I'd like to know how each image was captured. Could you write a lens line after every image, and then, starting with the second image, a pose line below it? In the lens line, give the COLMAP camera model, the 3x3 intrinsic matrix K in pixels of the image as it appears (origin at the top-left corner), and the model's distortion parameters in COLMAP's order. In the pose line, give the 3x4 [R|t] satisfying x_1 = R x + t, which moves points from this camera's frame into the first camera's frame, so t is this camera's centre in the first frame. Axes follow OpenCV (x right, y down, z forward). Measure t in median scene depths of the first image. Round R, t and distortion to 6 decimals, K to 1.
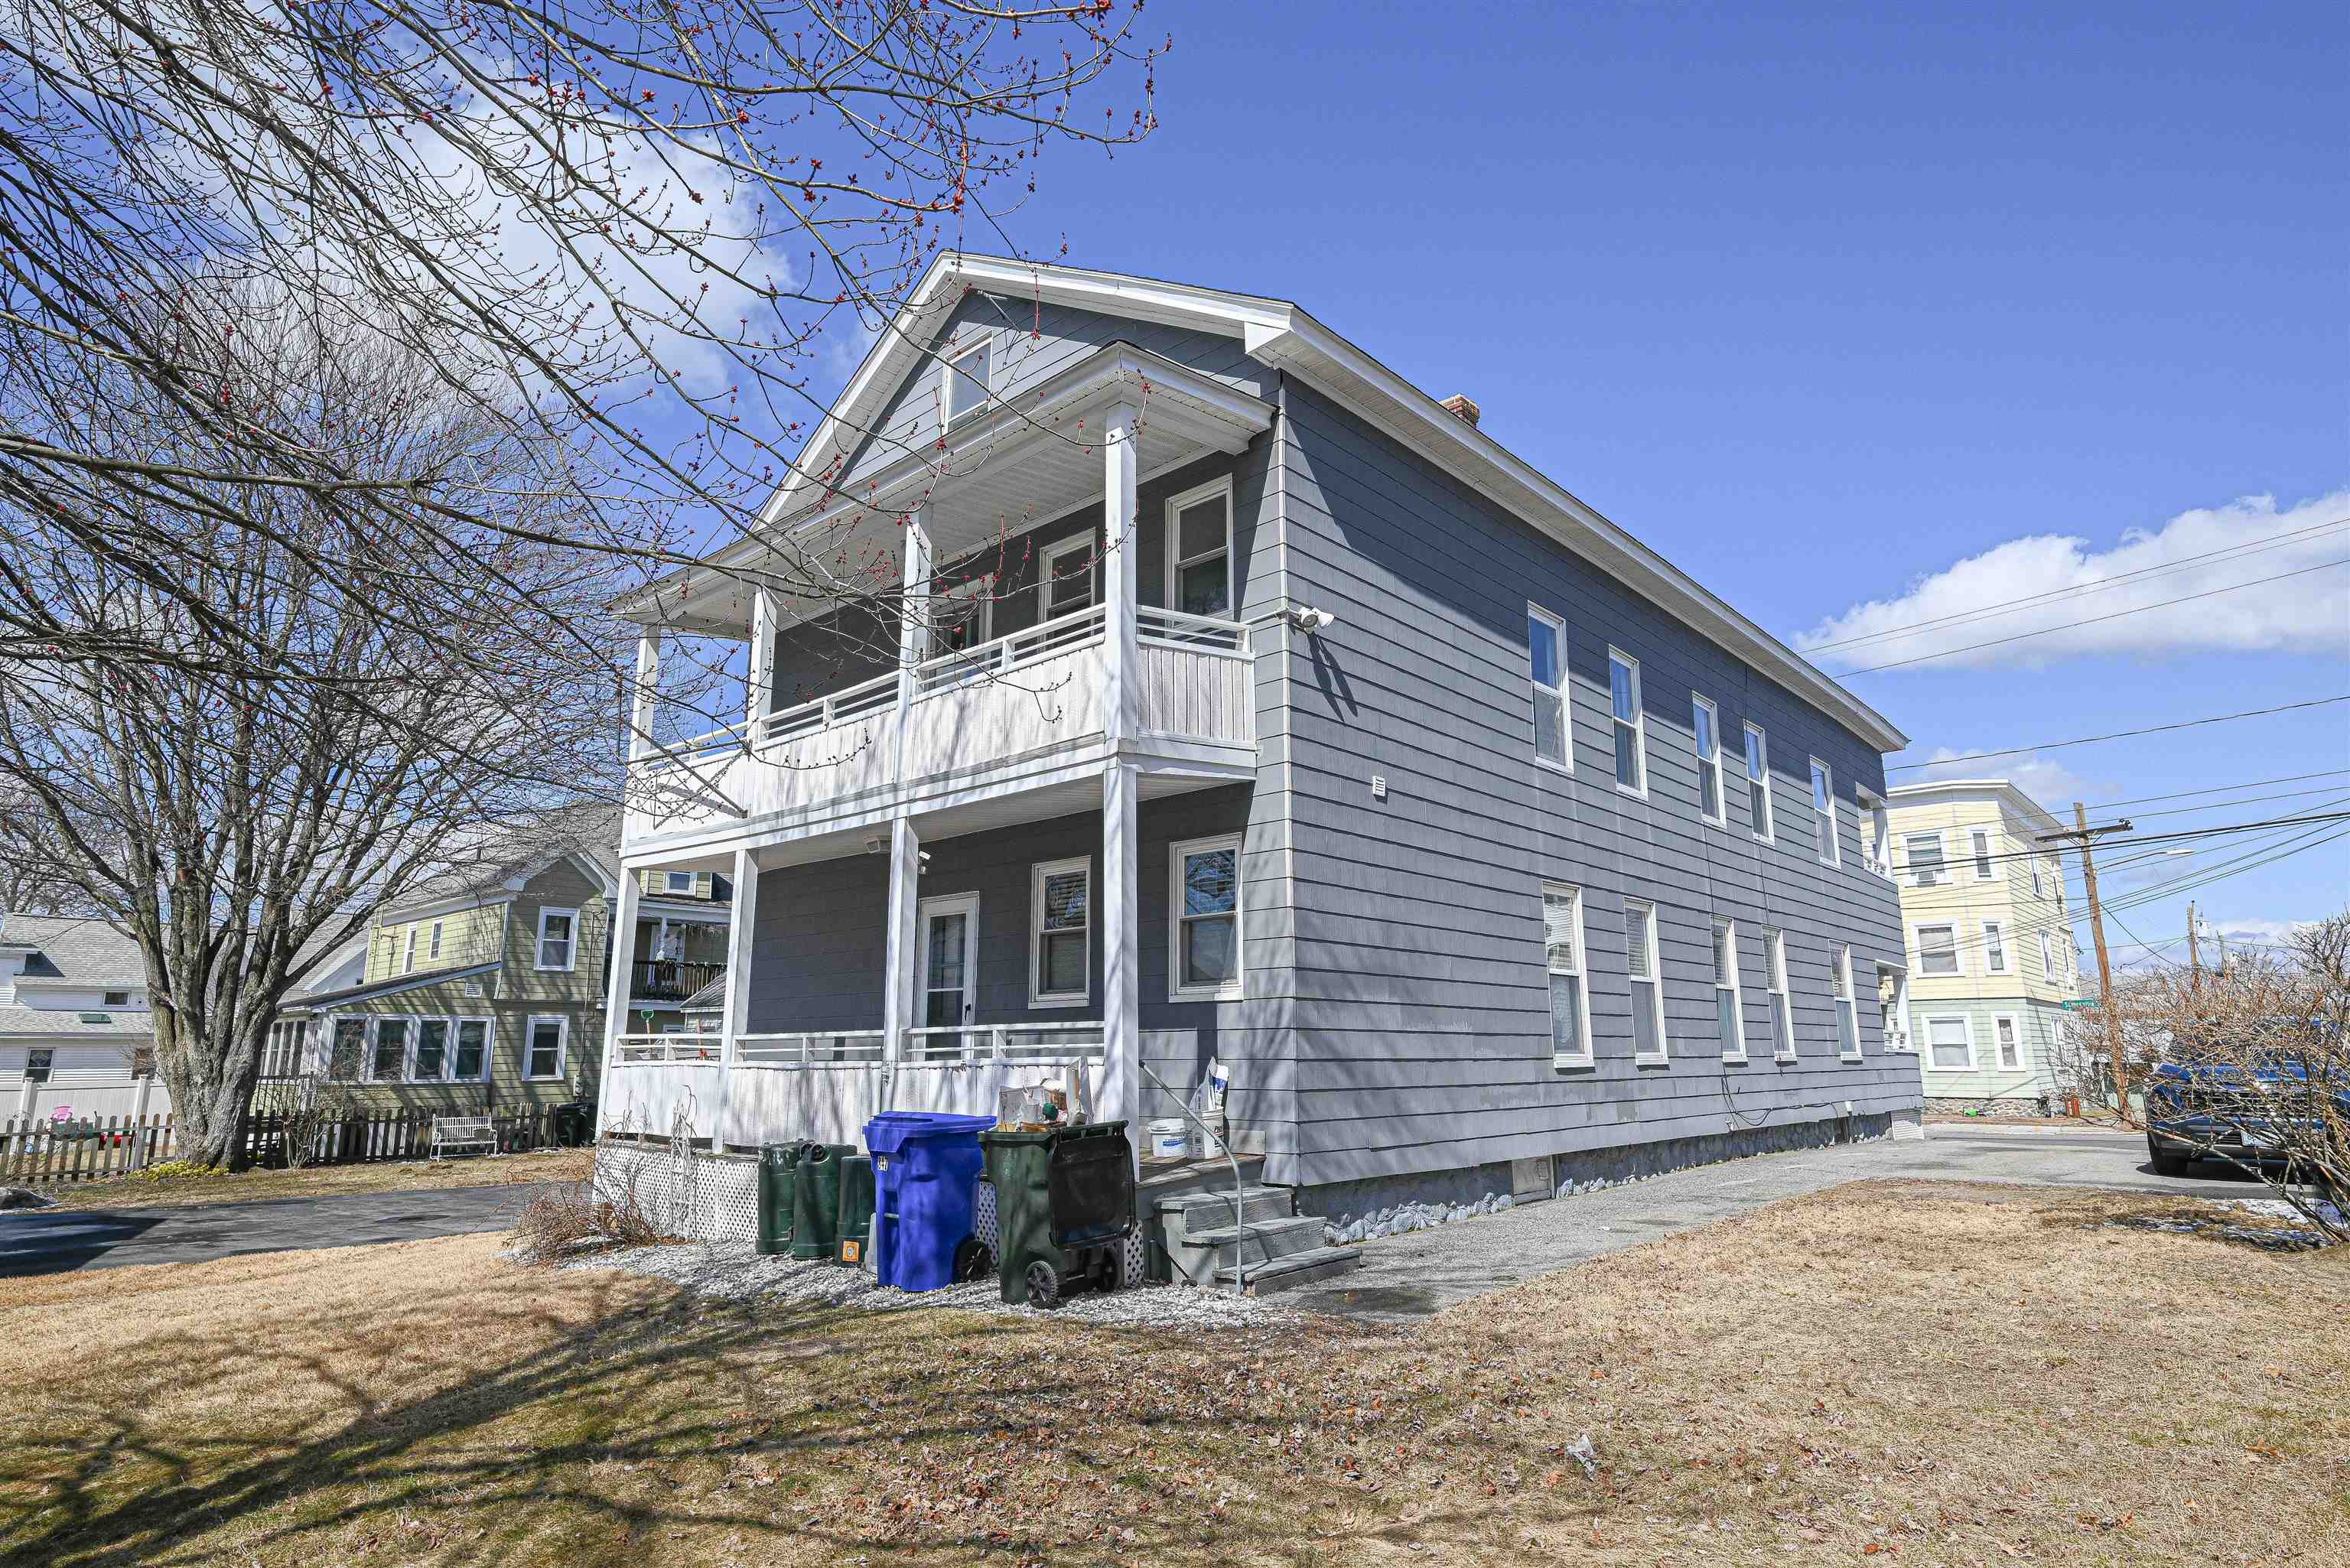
lens RADIAL K [[1273.4, 0, 1175.0], [0, 1273.4, 784.0], [0, 0, 1]] dist [-0.000251, -0.000131]
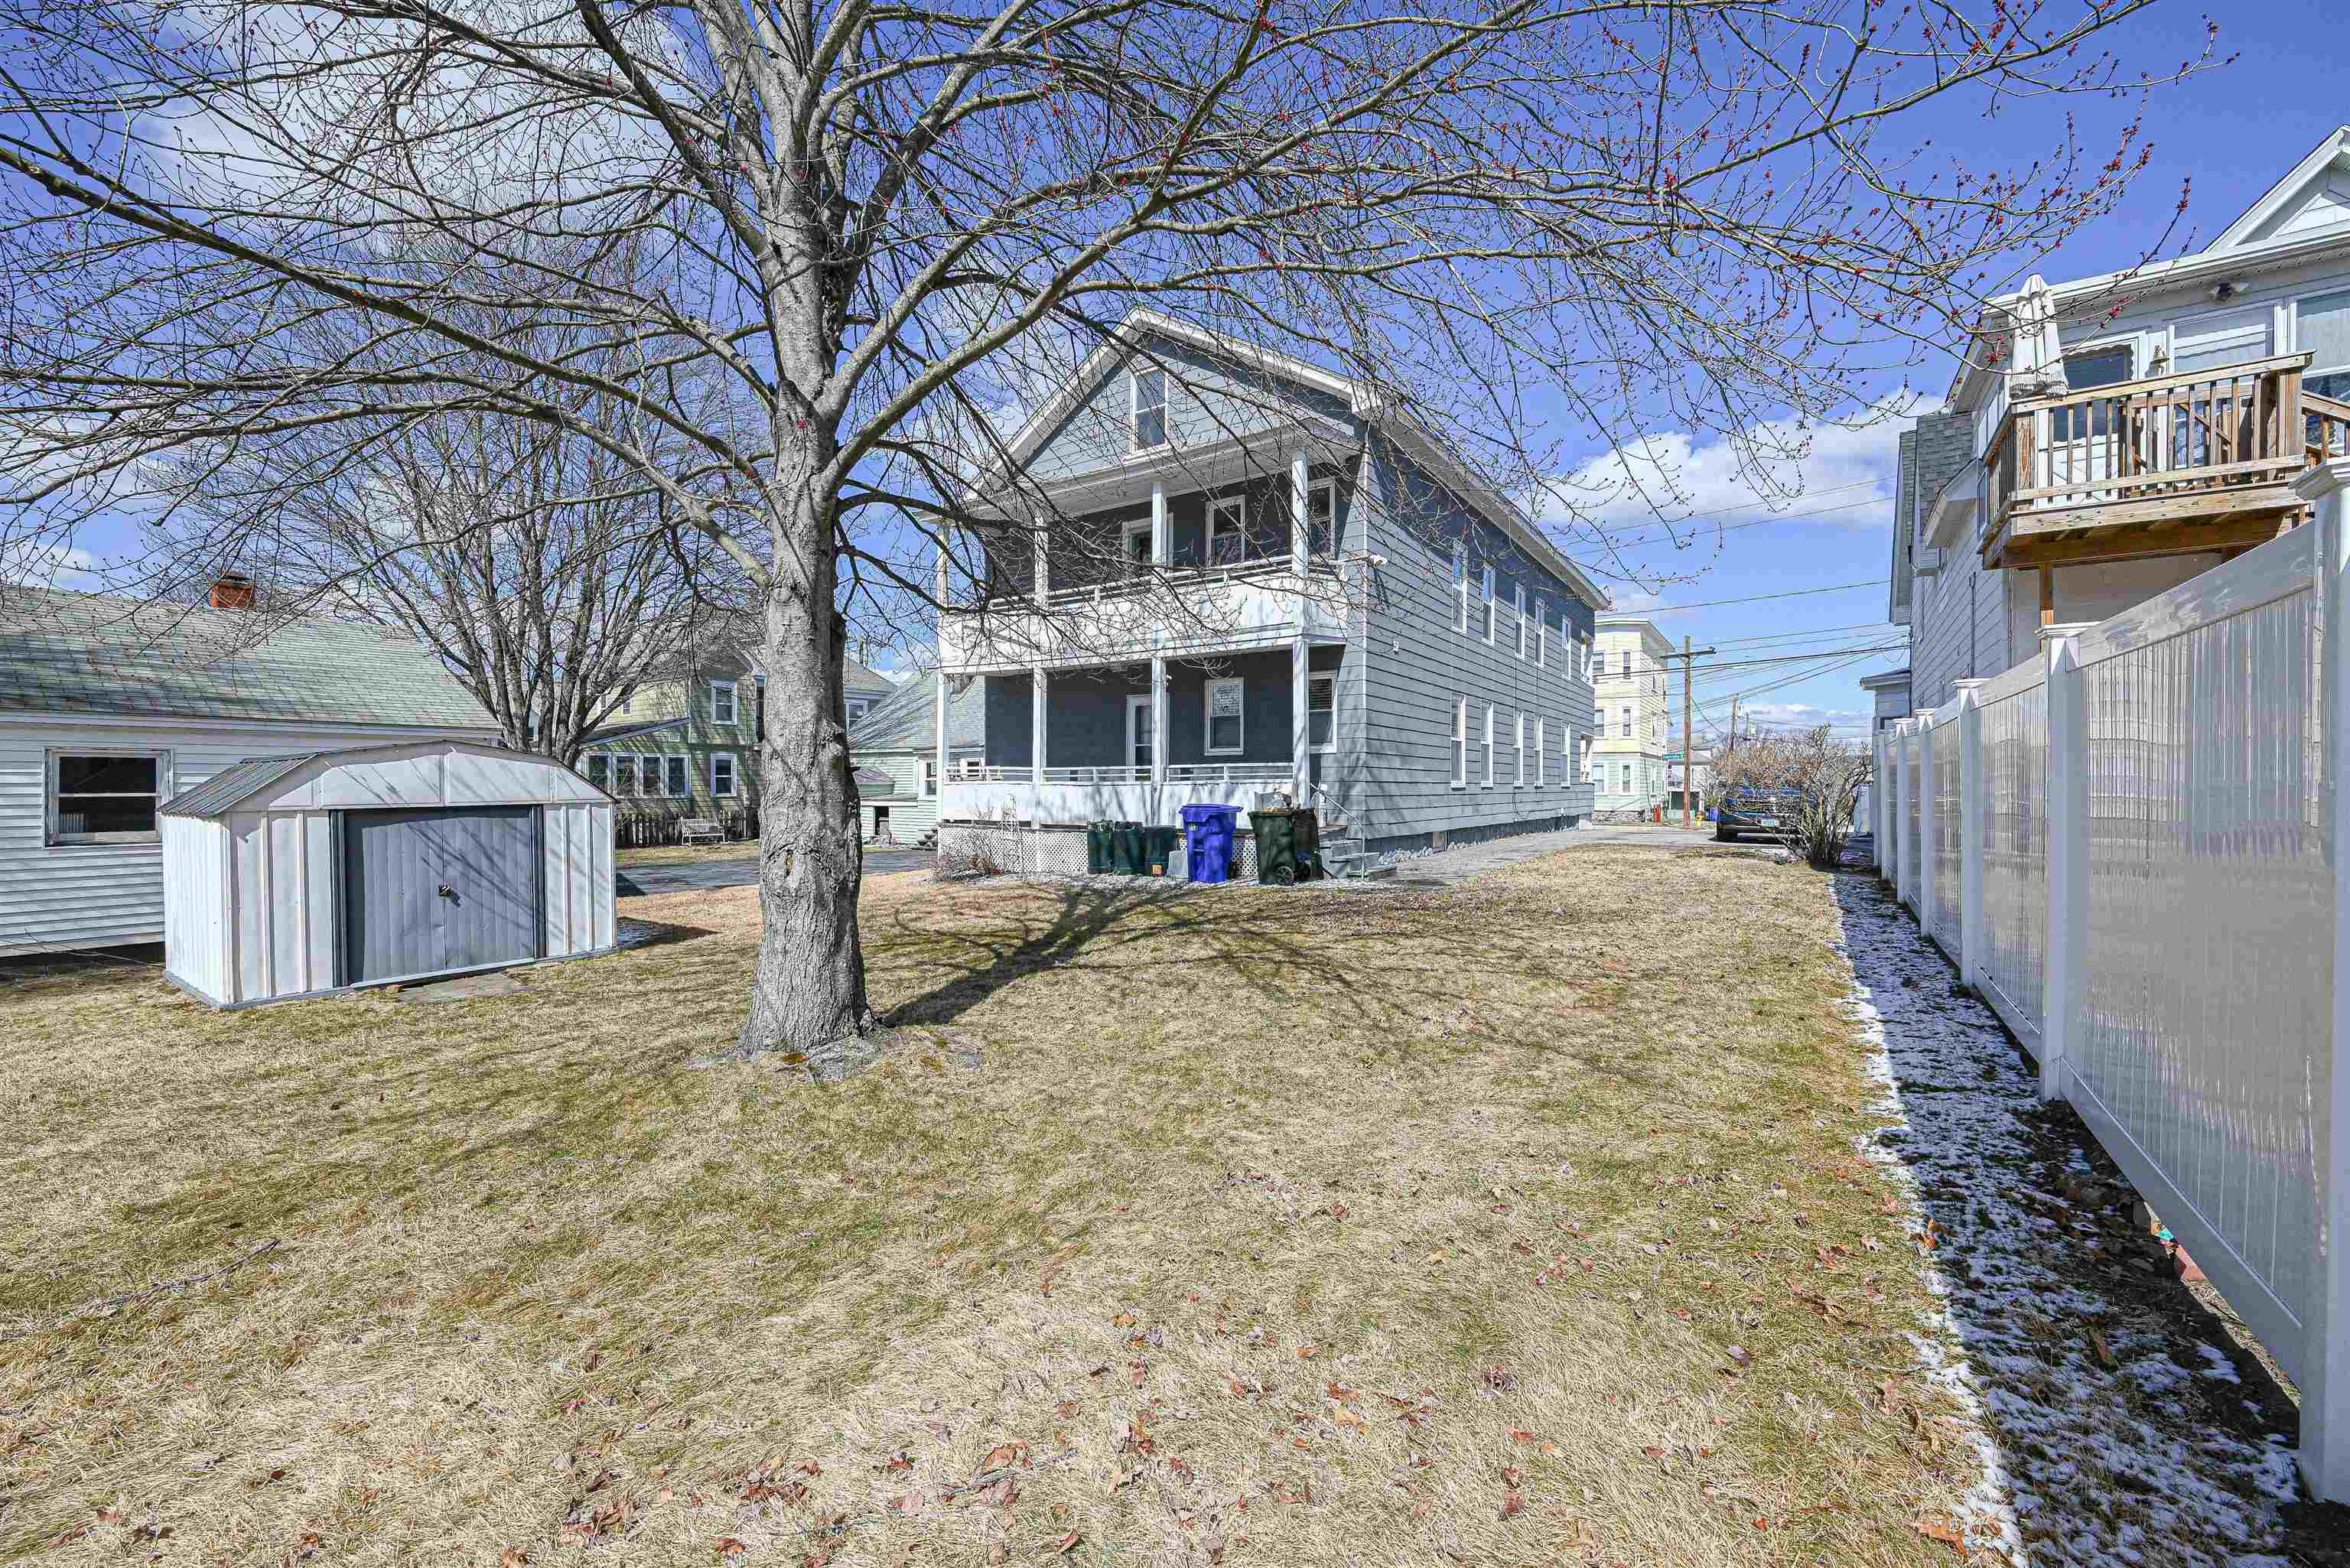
lens RADIAL K [[916.1, 0, 1175.0], [0, 916.1, 784.0], [0, 0, 1]] dist [-0.008864, -0.000009]
pose [[0.991641, 0.005816, 0.128896, -0.341853], [-0.032406, 0.978189, 0.205172, -0.066045], [-0.124892, -0.207634, 0.970201, -0.355834]]
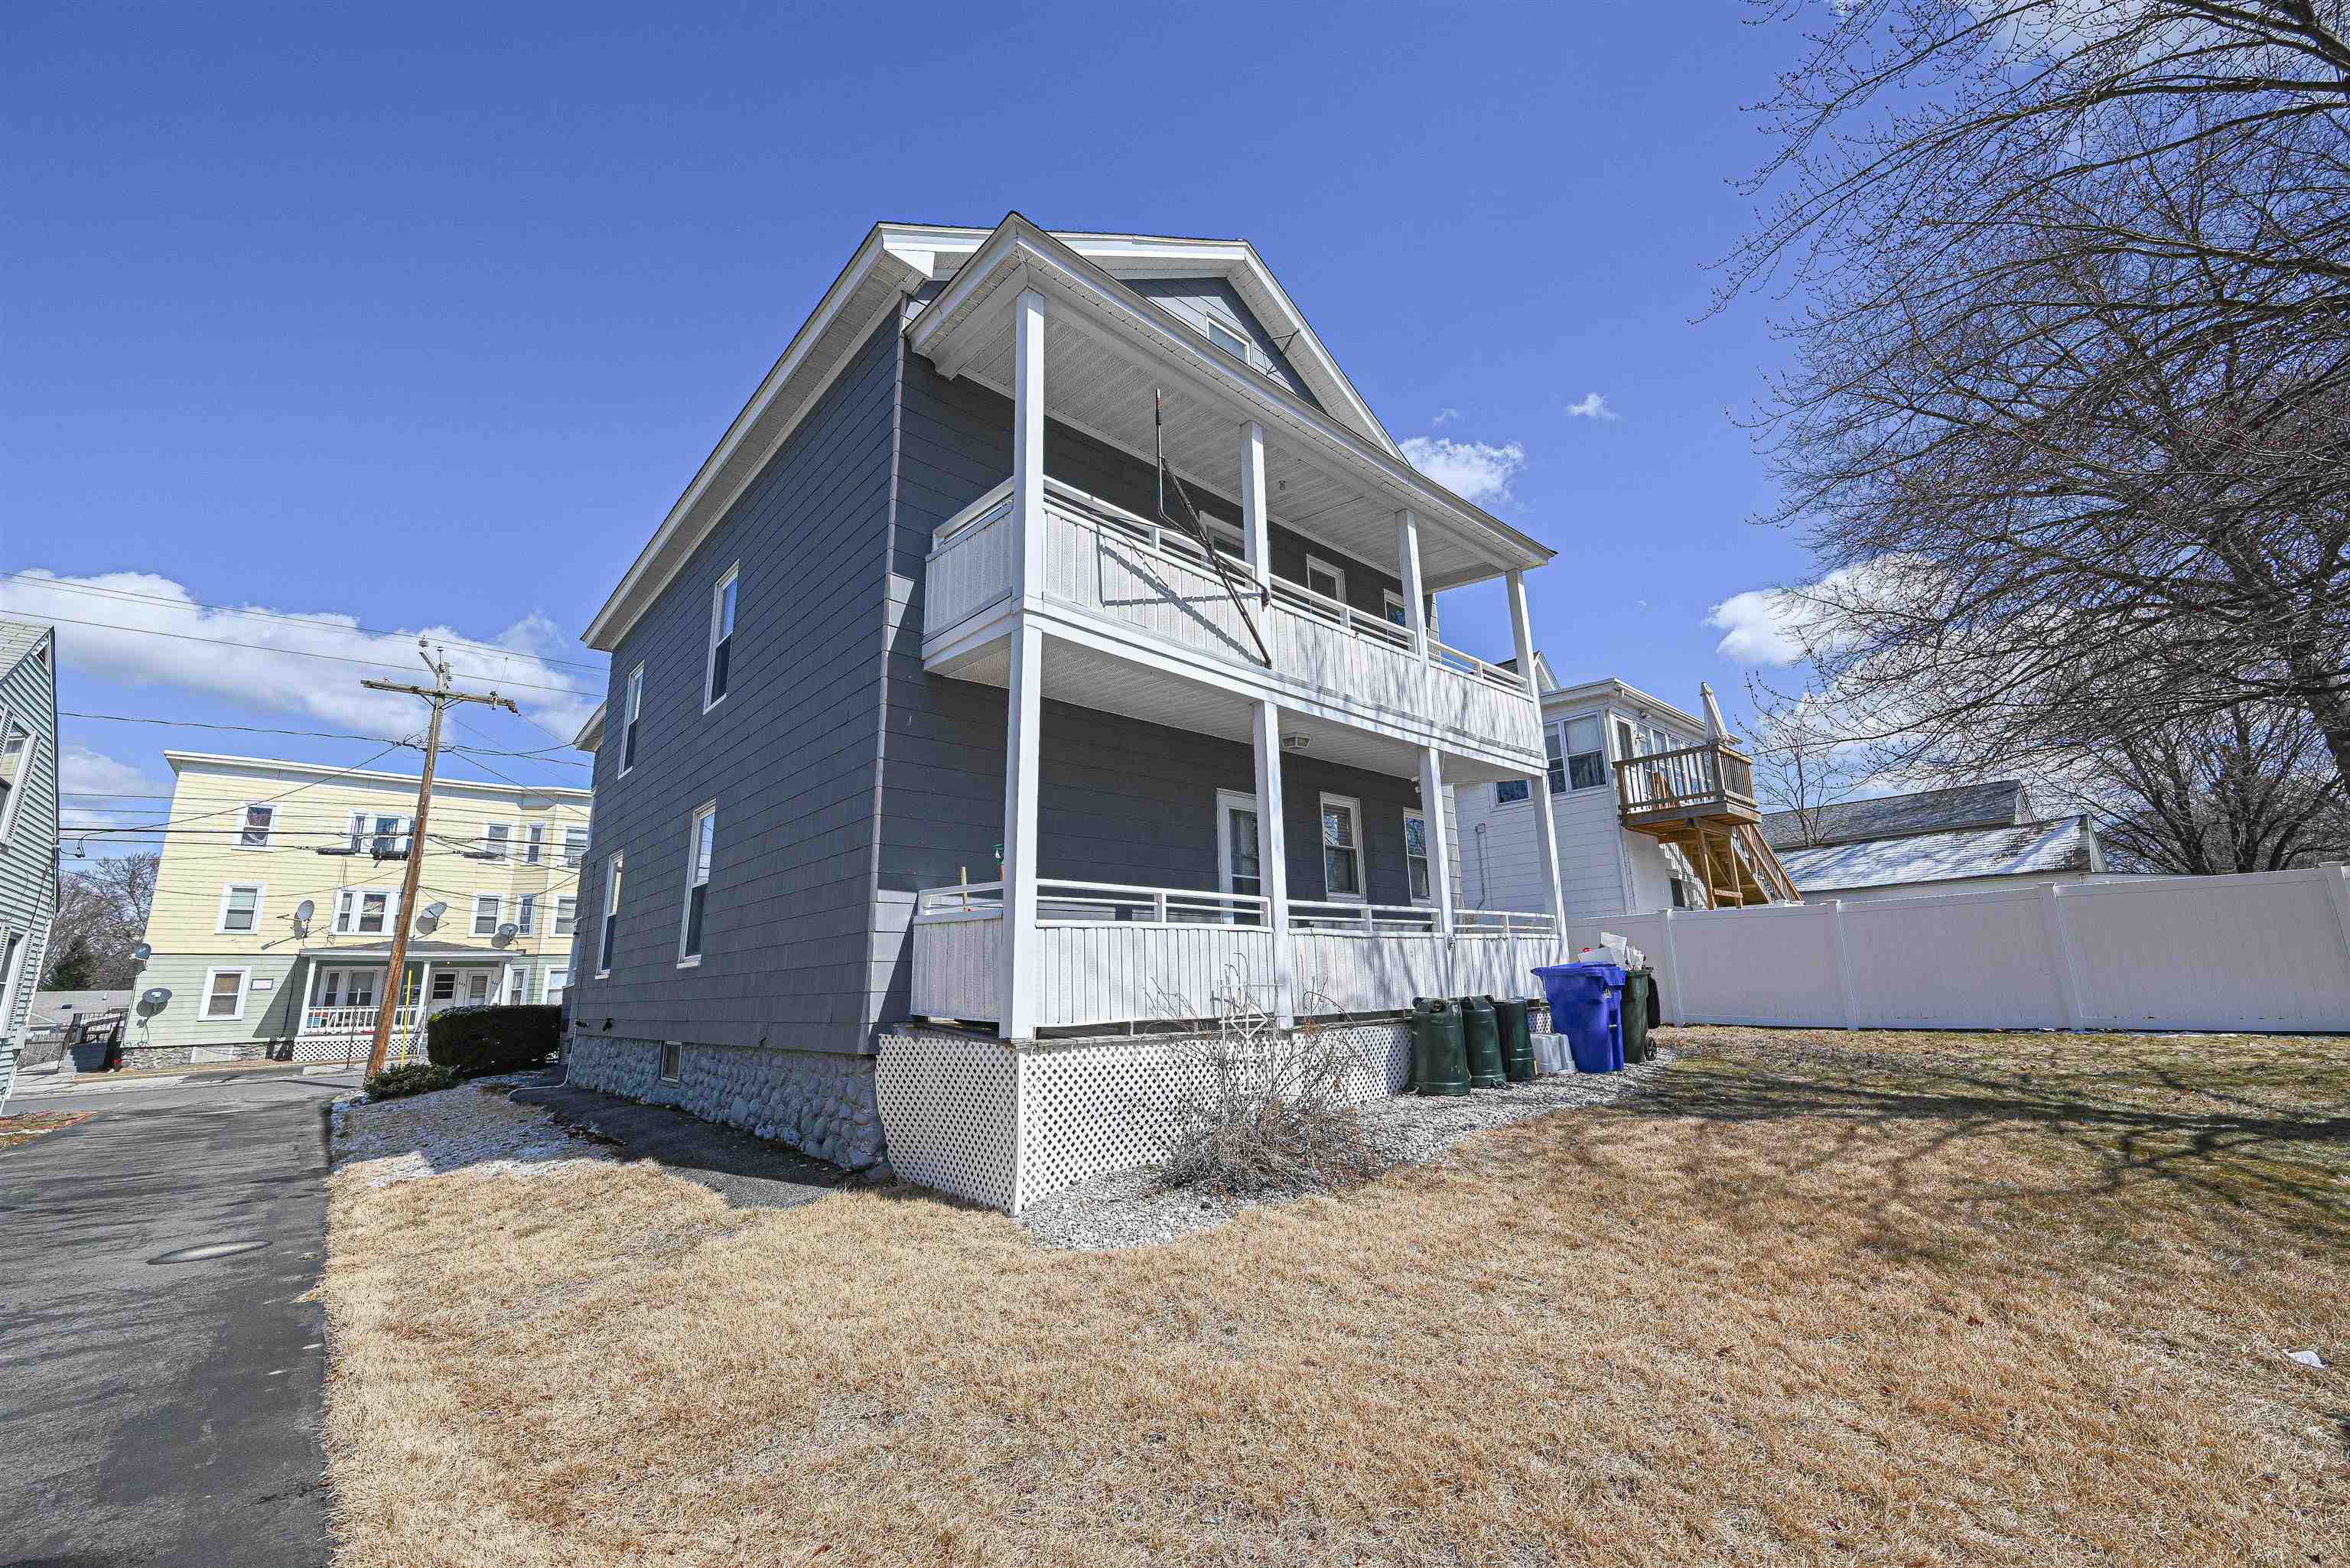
lens RADIAL K [[916.1, 0, 1175.0], [0, 916.1, 784.0], [0, 0, 1]] dist [-0.008864, -0.000009]
pose [[0.083189, 0.209902, 0.974177, -1.065734], [-0.184355, 0.963934, -0.191952, 0.271091], [-0.979333, -0.163626, 0.118885, 1.064642]]
